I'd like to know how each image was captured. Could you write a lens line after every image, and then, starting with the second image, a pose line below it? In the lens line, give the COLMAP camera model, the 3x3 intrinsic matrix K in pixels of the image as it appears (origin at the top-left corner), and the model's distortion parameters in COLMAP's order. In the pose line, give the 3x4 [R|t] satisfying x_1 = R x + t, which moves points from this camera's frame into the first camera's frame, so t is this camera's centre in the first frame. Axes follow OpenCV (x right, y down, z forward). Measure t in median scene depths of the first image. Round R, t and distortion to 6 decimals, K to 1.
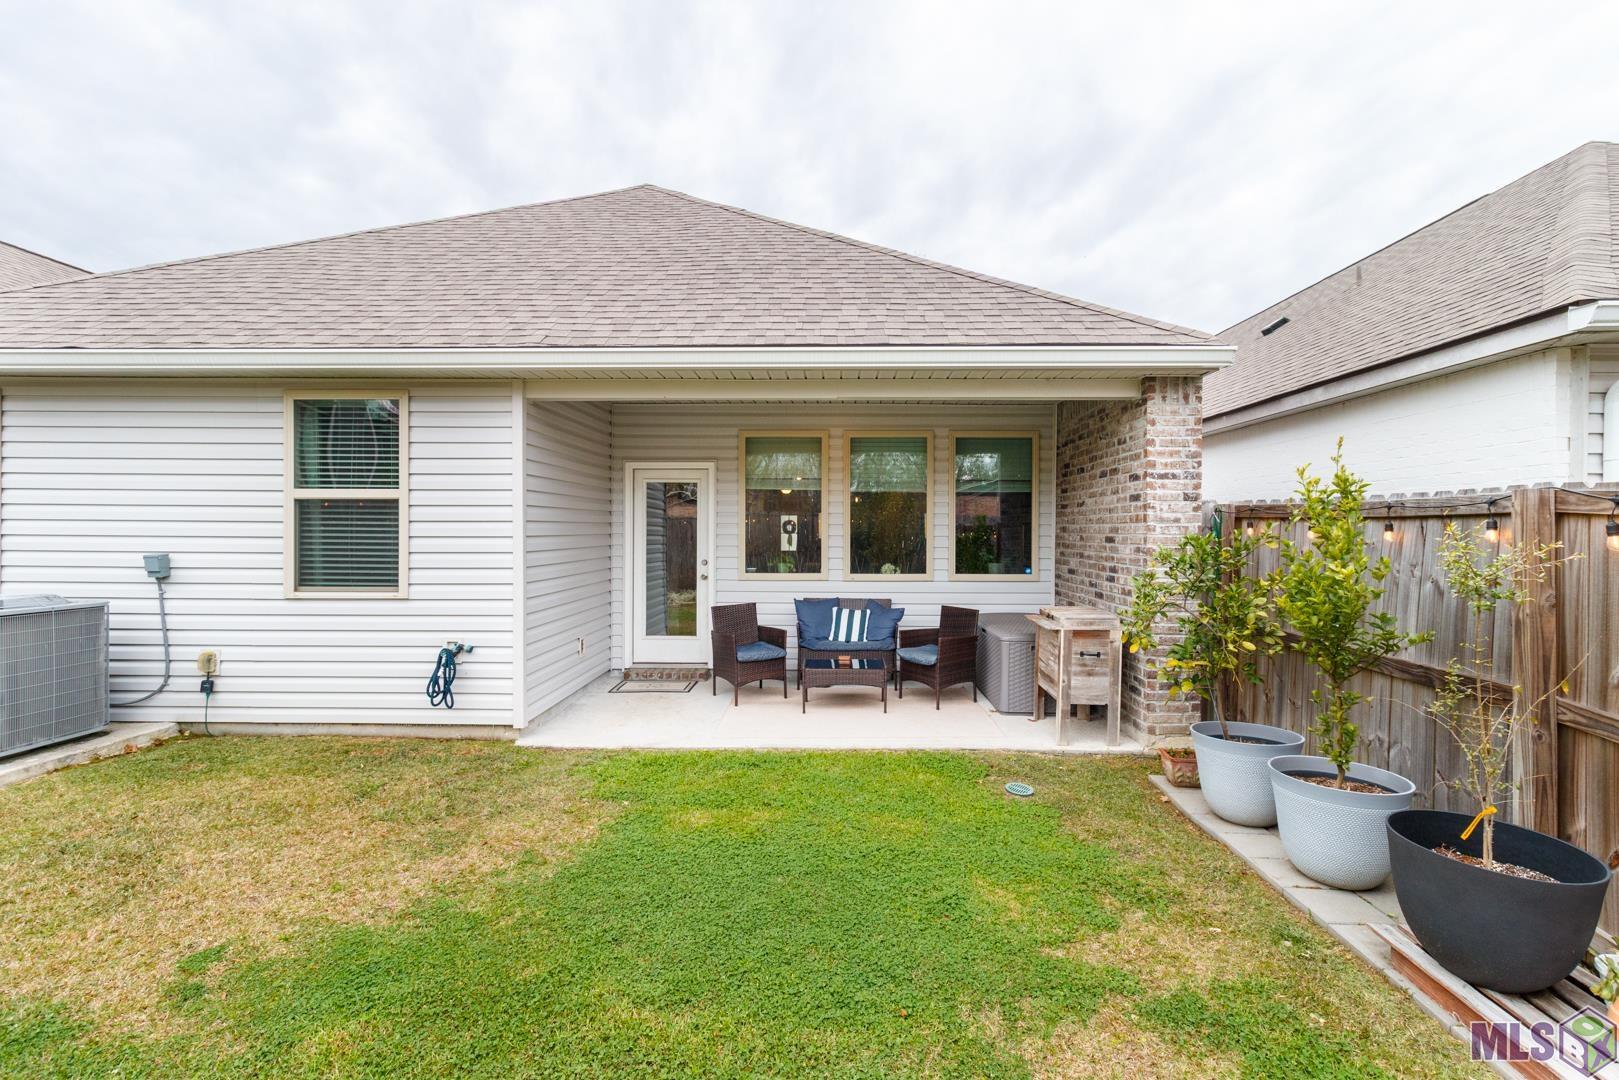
lens RADIAL K [[743.5, 0, 827.6], [0, 743.5, 529.1], [0, 0, 1]] dist [-0.000048, -0.000019]
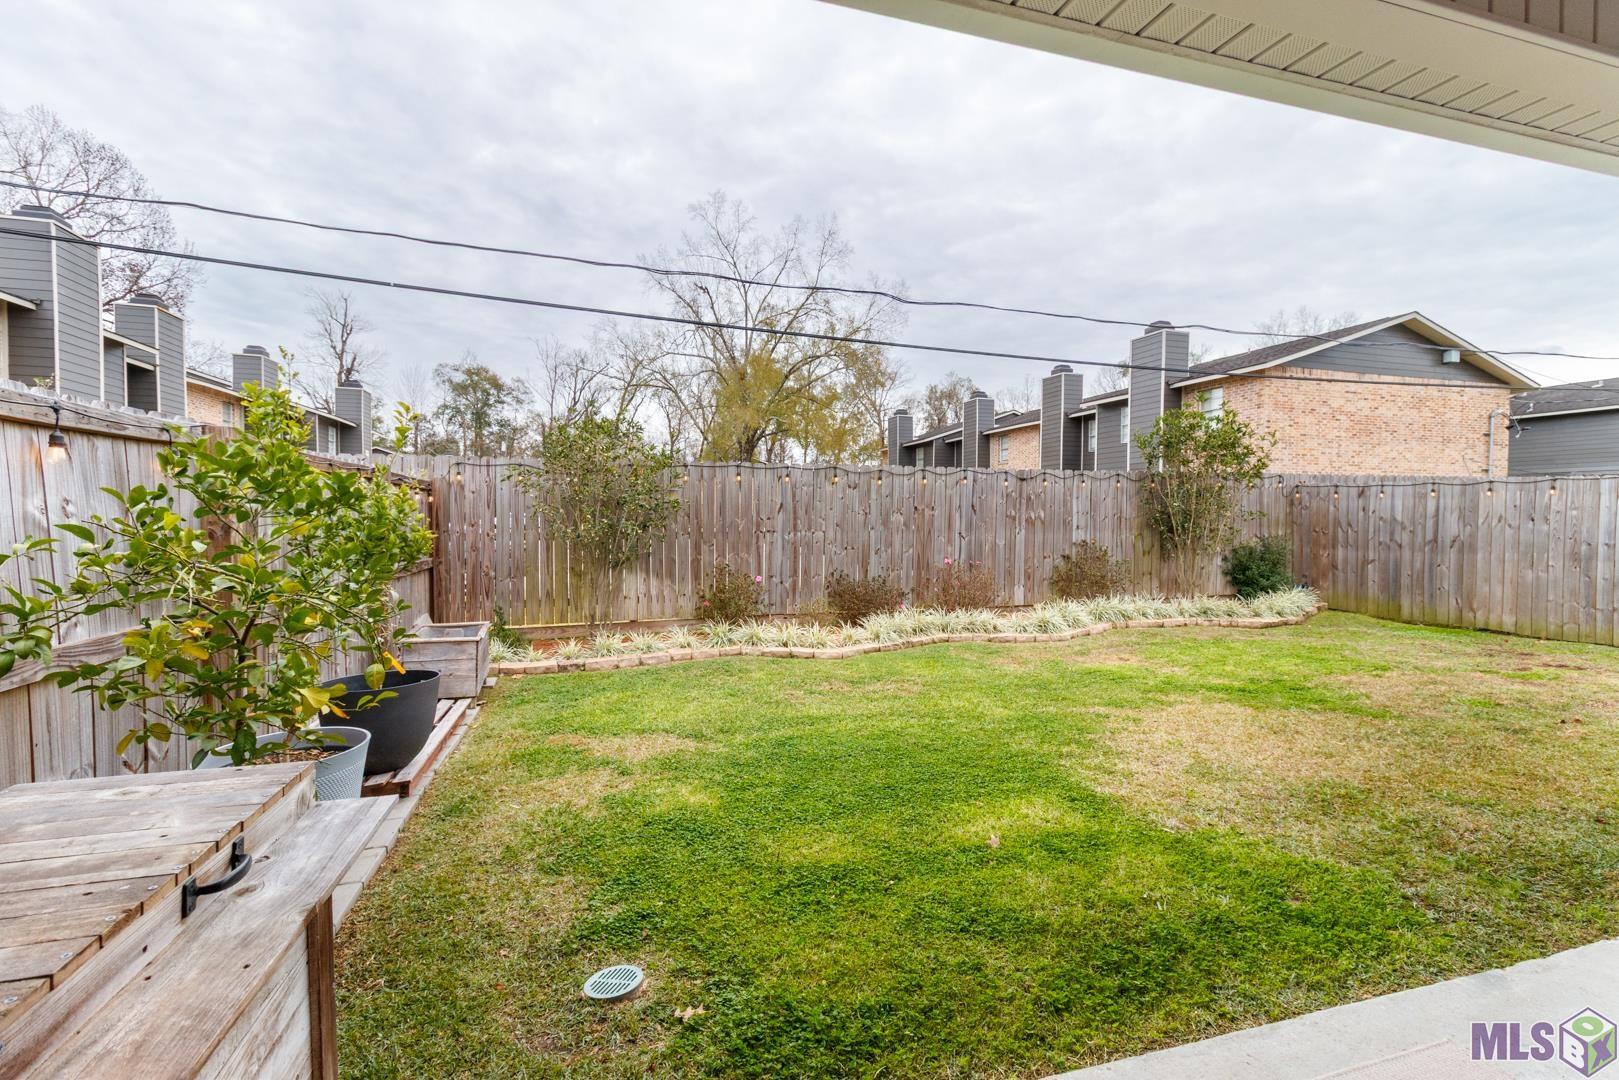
lens RADIAL K [[765.3, 0, 837.9], [0, 765.3, 508.1], [0, 0, 1]] dist [0.002975, 0.000364]
pose [[-0.949394, -0.011192, -0.313887, 0.228276], [-0.006839, 0.999865, -0.014965, 0.042752], [0.314012, -0.012061, -0.949342, 1.282780]]
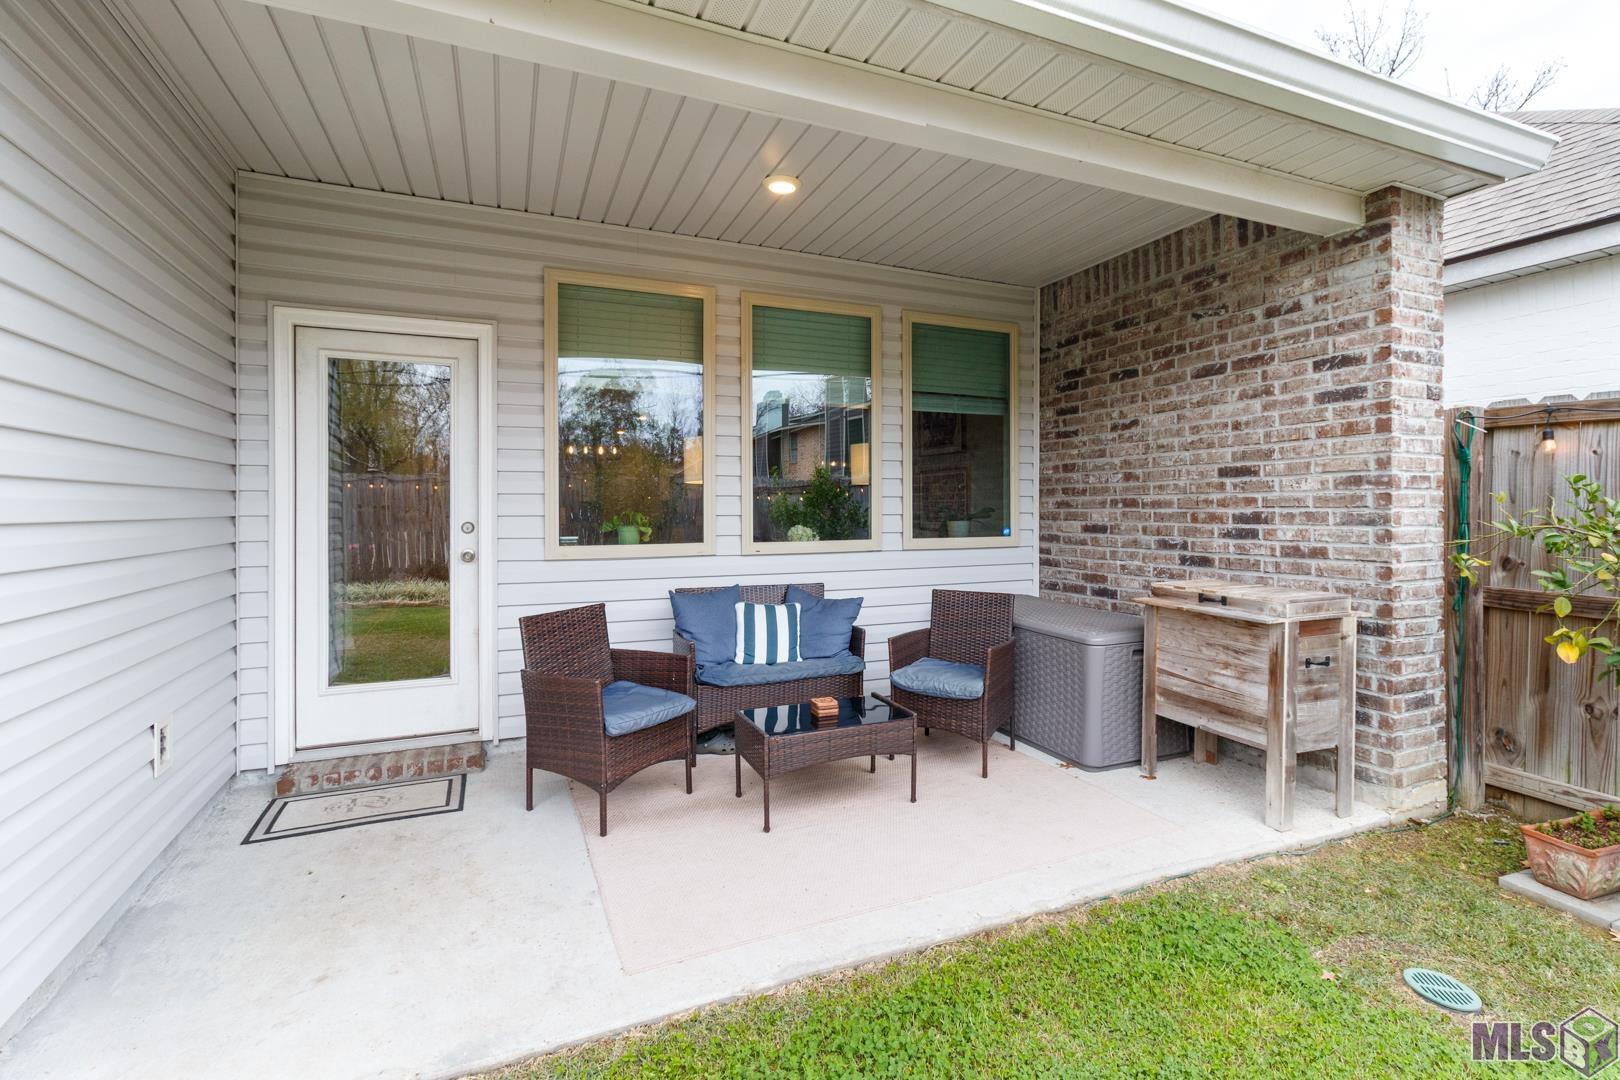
lens RADIAL K [[765.7, 0, 838.4], [0, 765.7, 508.1], [0, 0, 1]] dist [0.002975, 0.000364]
pose [[0.906723, -0.006045, 0.421684, -0.223722], [0.006301, 0.999980, 0.000785, 0.047196], [-0.421680, 0.001945, 0.906743, 0.614505]]
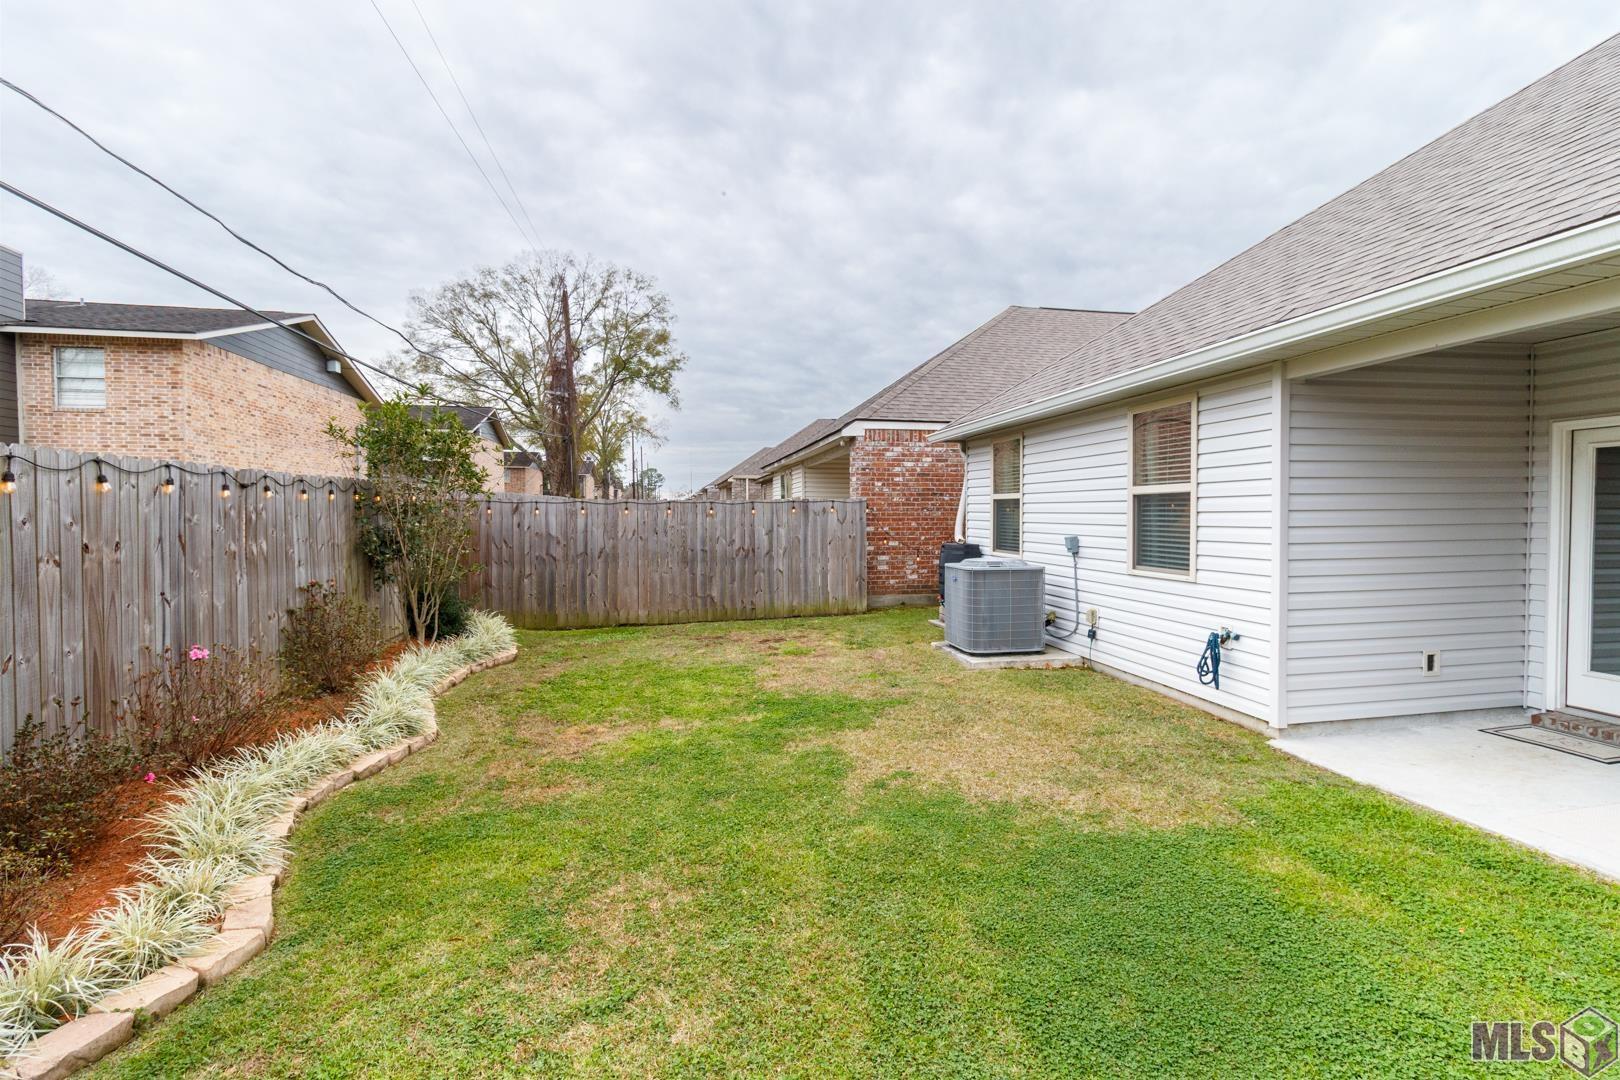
lens RADIAL K [[743.9, 0, 828.1], [0, 743.9, 529.1], [0, 0, 1]] dist [-0.000048, -0.000019]
pose [[0.215413, 0.015787, -0.976395, 0.390495], [0.008607, 0.999800, 0.018065, -0.009860], [0.976485, -0.012296, 0.215234, 0.233474]]
